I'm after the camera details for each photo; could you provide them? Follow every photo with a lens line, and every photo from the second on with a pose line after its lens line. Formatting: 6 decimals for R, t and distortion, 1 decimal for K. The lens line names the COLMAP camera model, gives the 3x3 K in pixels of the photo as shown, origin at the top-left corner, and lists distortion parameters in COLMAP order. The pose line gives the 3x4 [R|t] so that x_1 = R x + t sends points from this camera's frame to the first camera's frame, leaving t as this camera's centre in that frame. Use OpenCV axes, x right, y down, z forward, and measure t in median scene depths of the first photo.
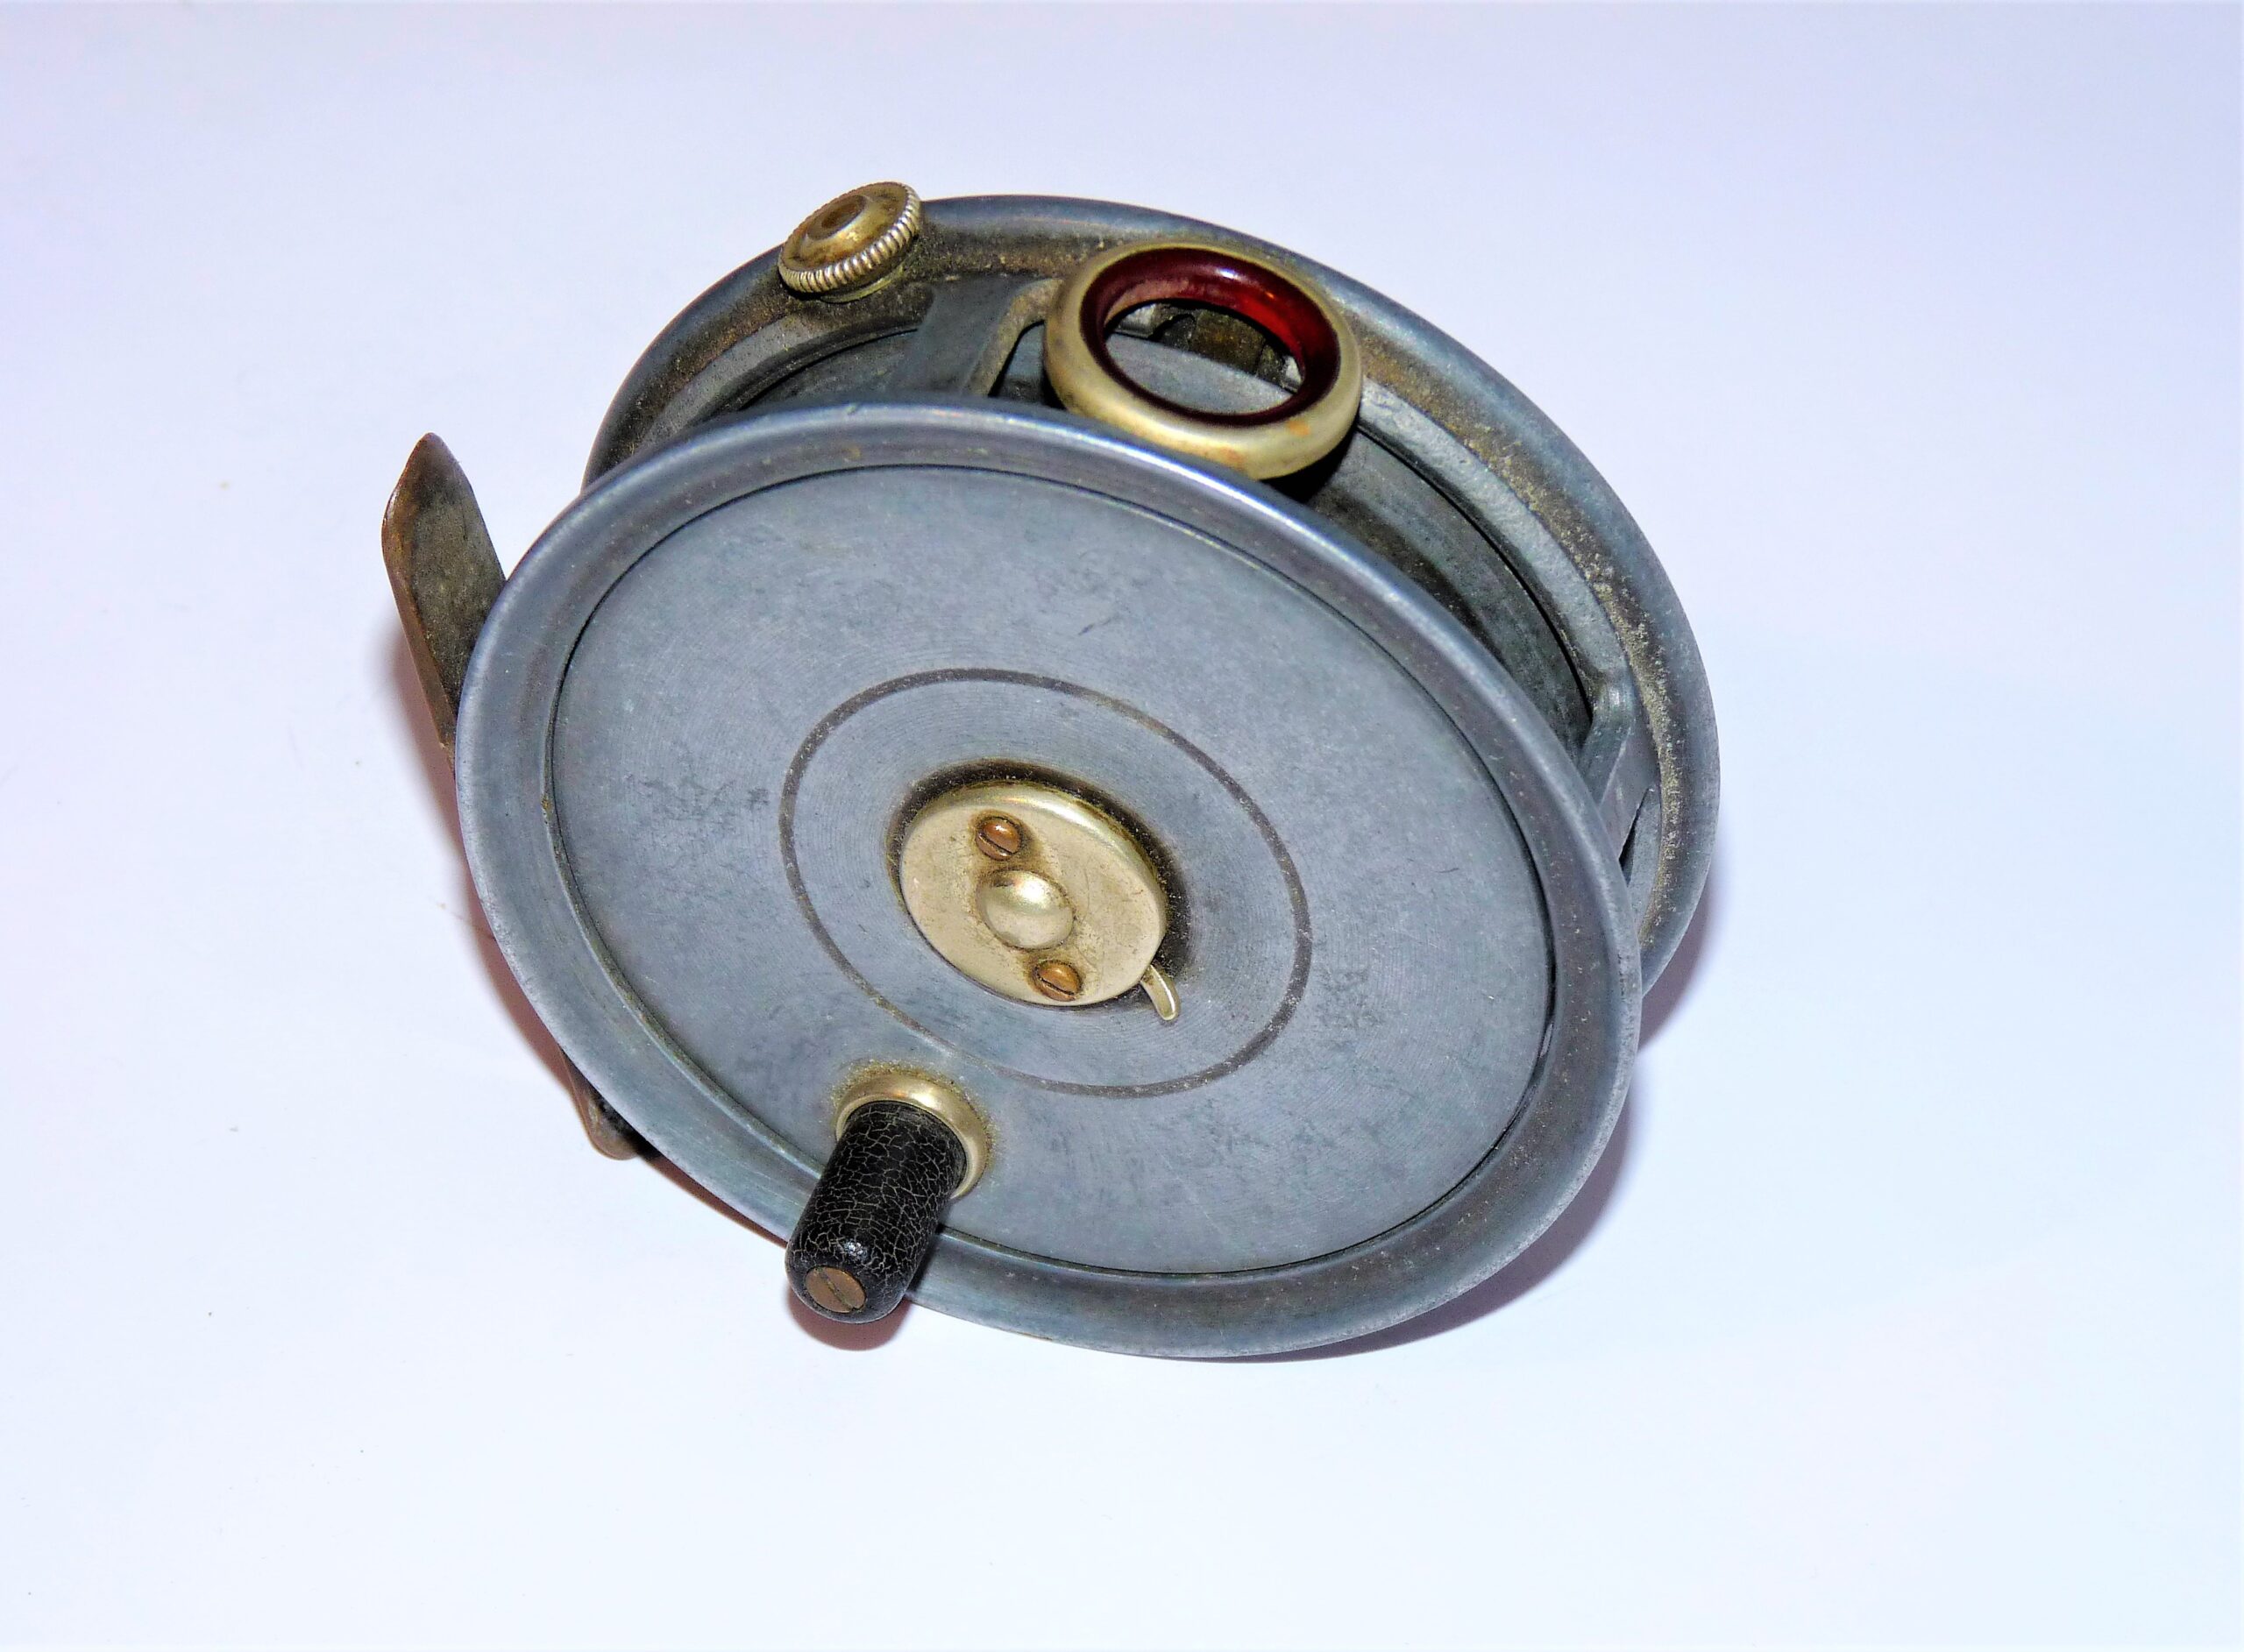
lens RADIAL K [[7011.7, 0, 1122.7], [0, 7011.7, 825.8], [0, 0, 1]] dist [-0.527908, 0.000000]
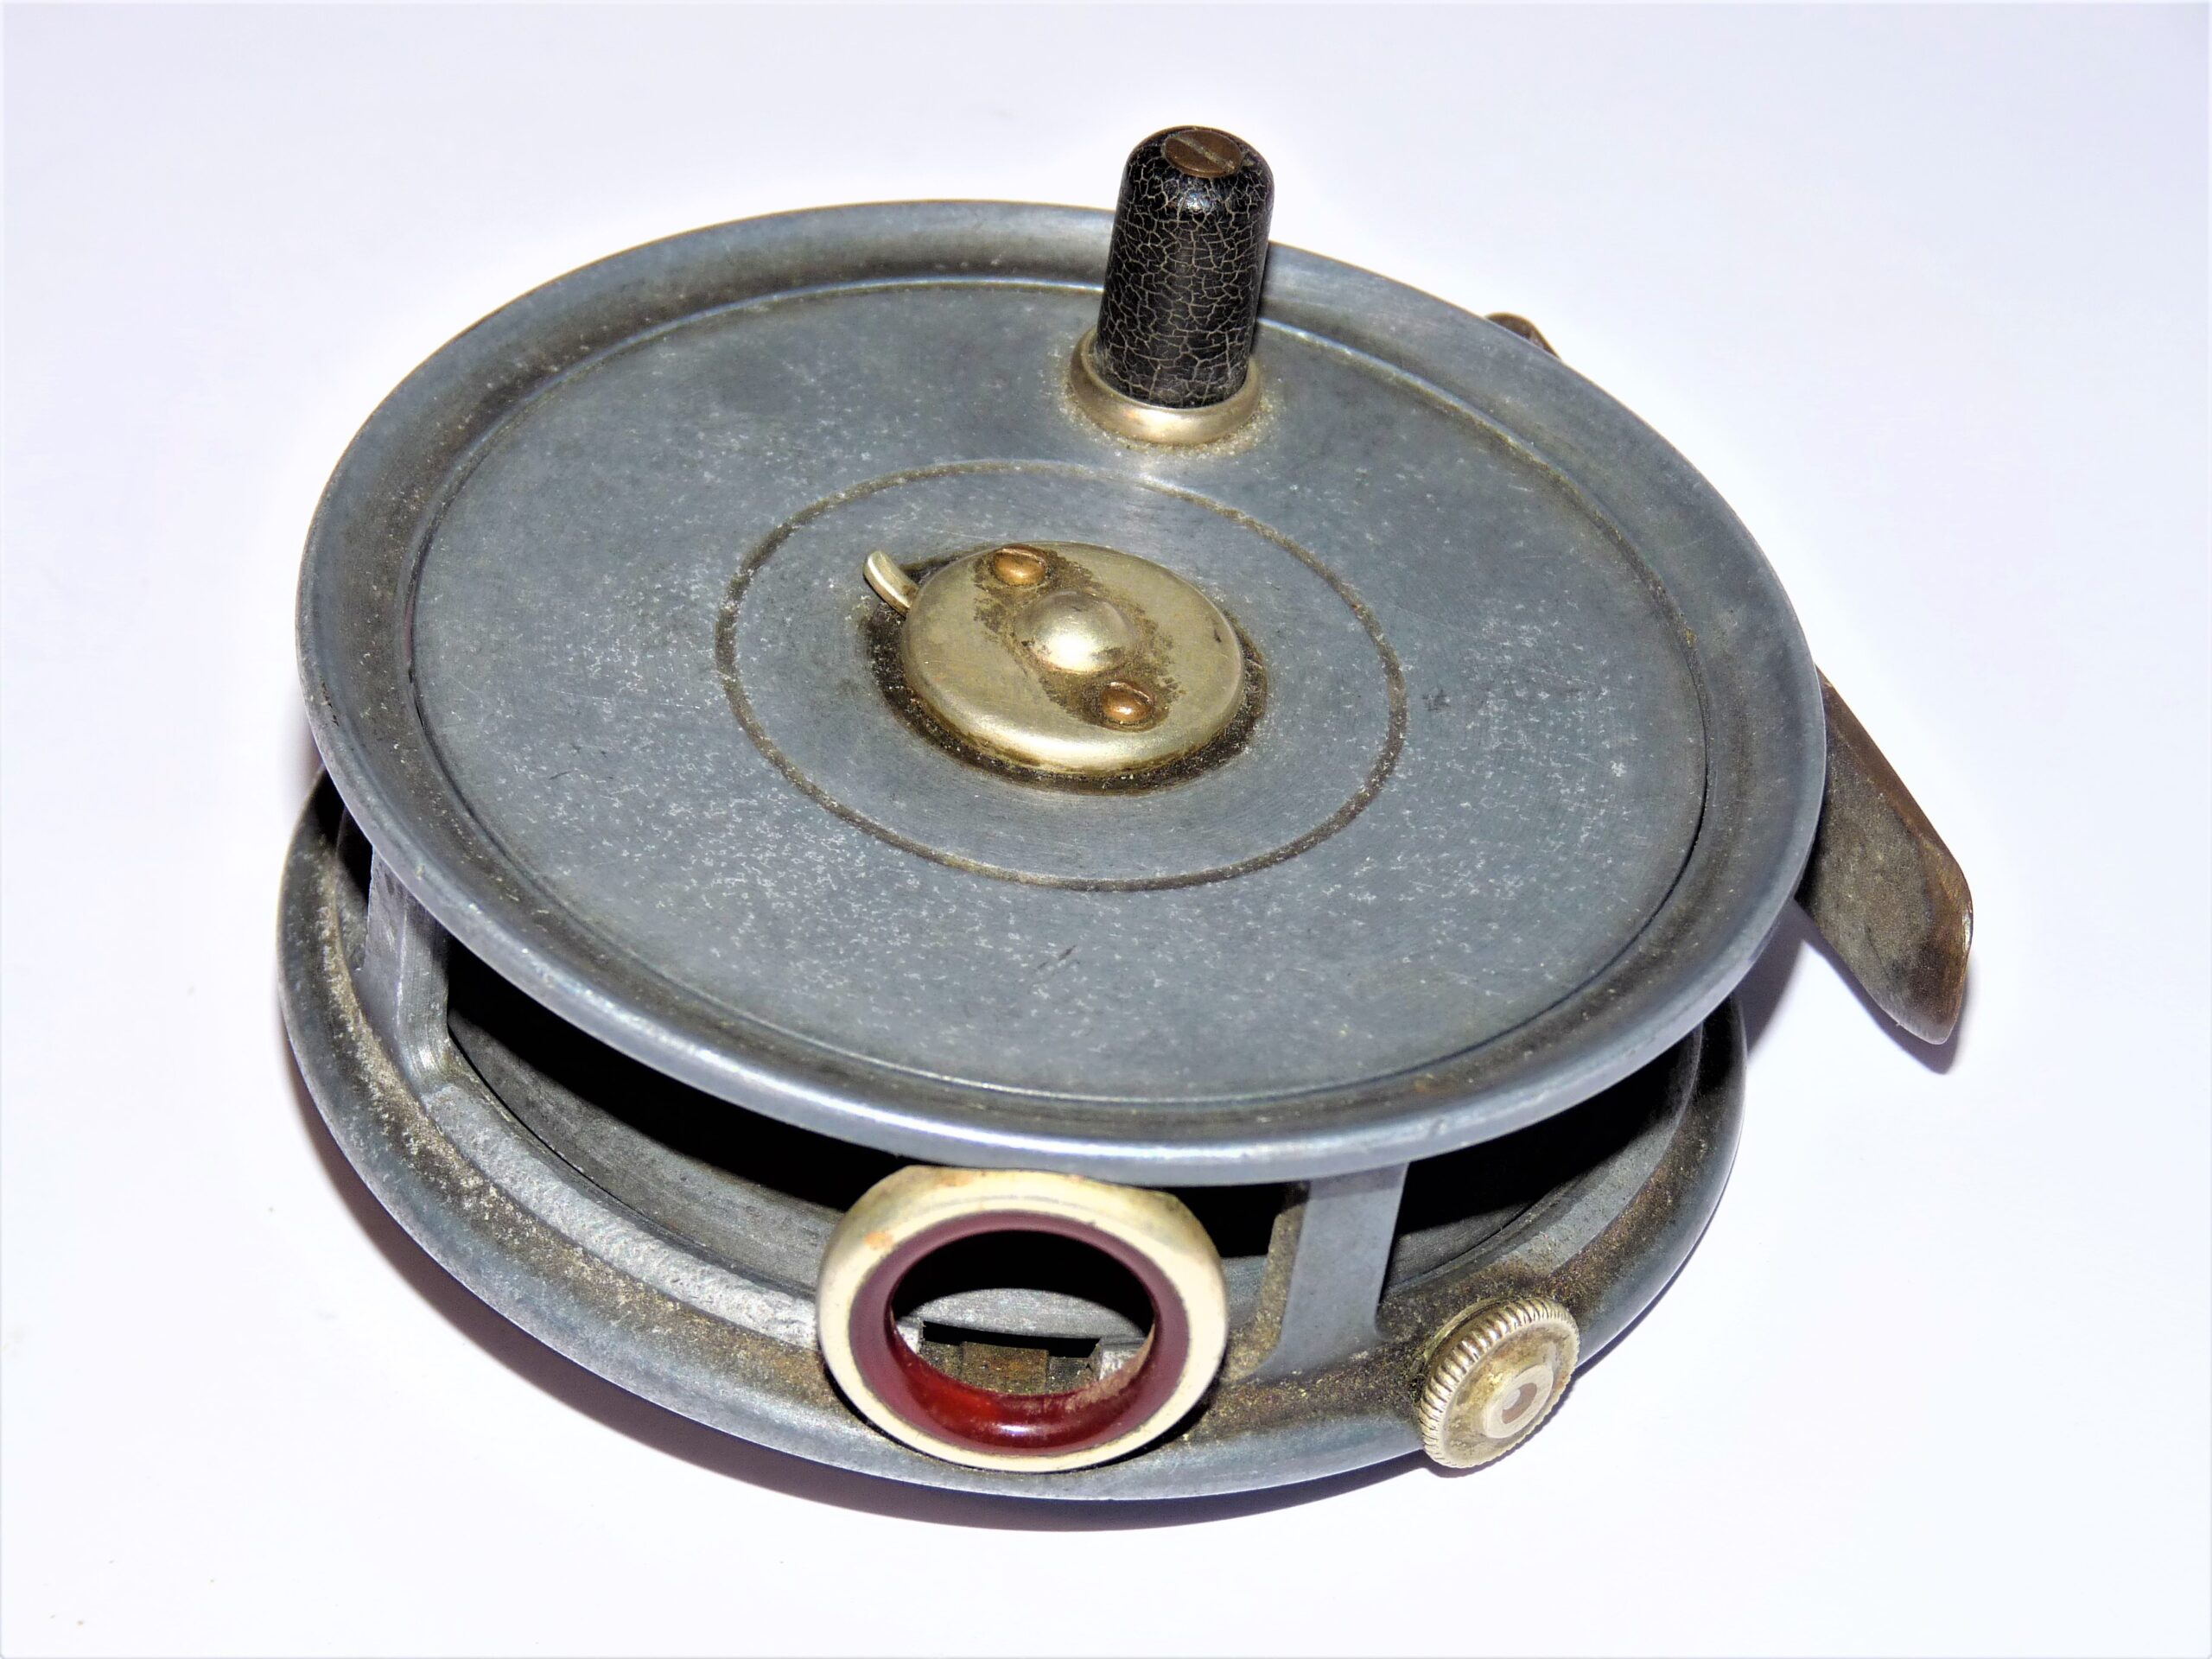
lens RADIAL K [[6886.3, 0, 1108.4], [0, 6886.3, 828.1], [0, 0, 1]] dist [-0.738348, 0.000000]
pose [[-0.969247, 0.244992, -0.023217, 0.006532], [-0.246045, -0.962952, 0.110385, -0.098970], [0.004687, 0.112703, 0.993618, 0.223116]]
